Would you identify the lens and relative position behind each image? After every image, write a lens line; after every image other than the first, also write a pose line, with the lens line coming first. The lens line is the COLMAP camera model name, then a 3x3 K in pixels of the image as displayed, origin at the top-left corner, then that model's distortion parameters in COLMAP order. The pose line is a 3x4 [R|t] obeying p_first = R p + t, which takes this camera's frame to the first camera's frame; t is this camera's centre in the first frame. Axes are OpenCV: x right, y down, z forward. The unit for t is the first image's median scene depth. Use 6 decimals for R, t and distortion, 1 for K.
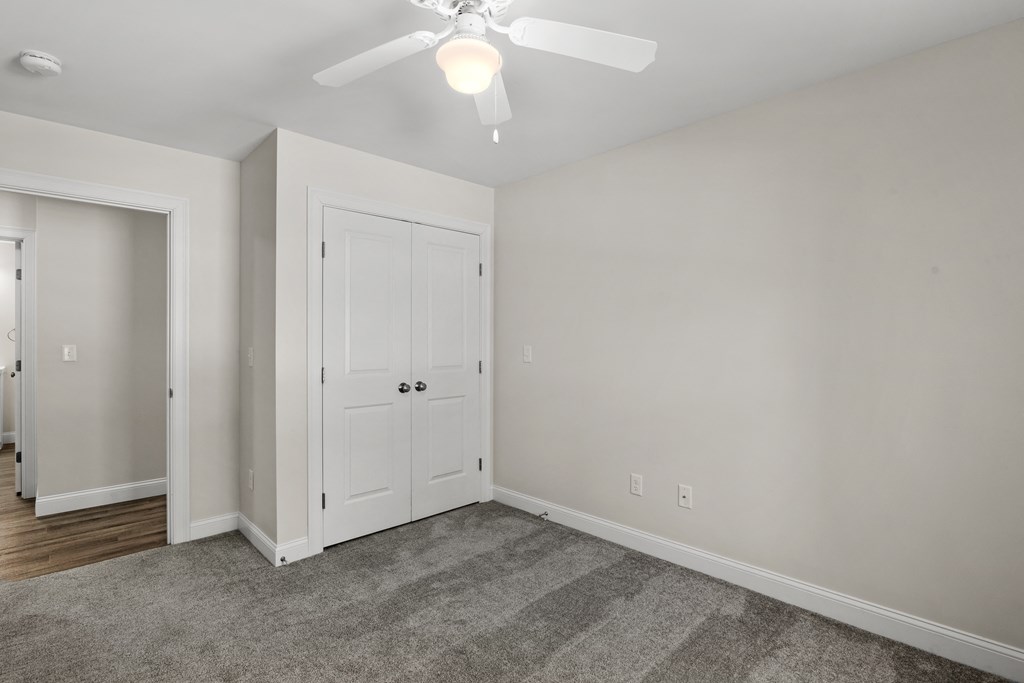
lens RADIAL K [[483.5, 0, 505.8], [0, 483.5, 338.7], [0, 0, 1]] dist [0.002395, 0.000826]
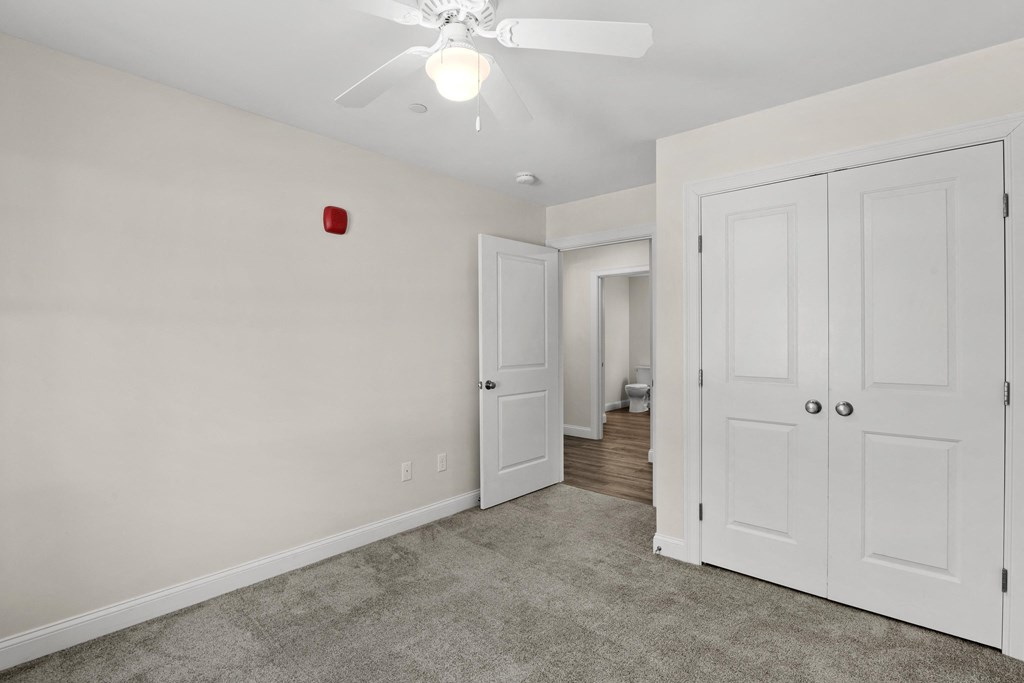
lens RADIAL K [[483.1, 0, 512.0], [0, 483.1, 341.5], [0, 0, 1]] dist [-0.001317, -0.000876]
pose [[0.105529, 0.005981, -0.994398, 0.542752], [0.004648, 0.999968, 0.006508, -0.002455], [0.994405, -0.005308, 0.105498, 0.571595]]
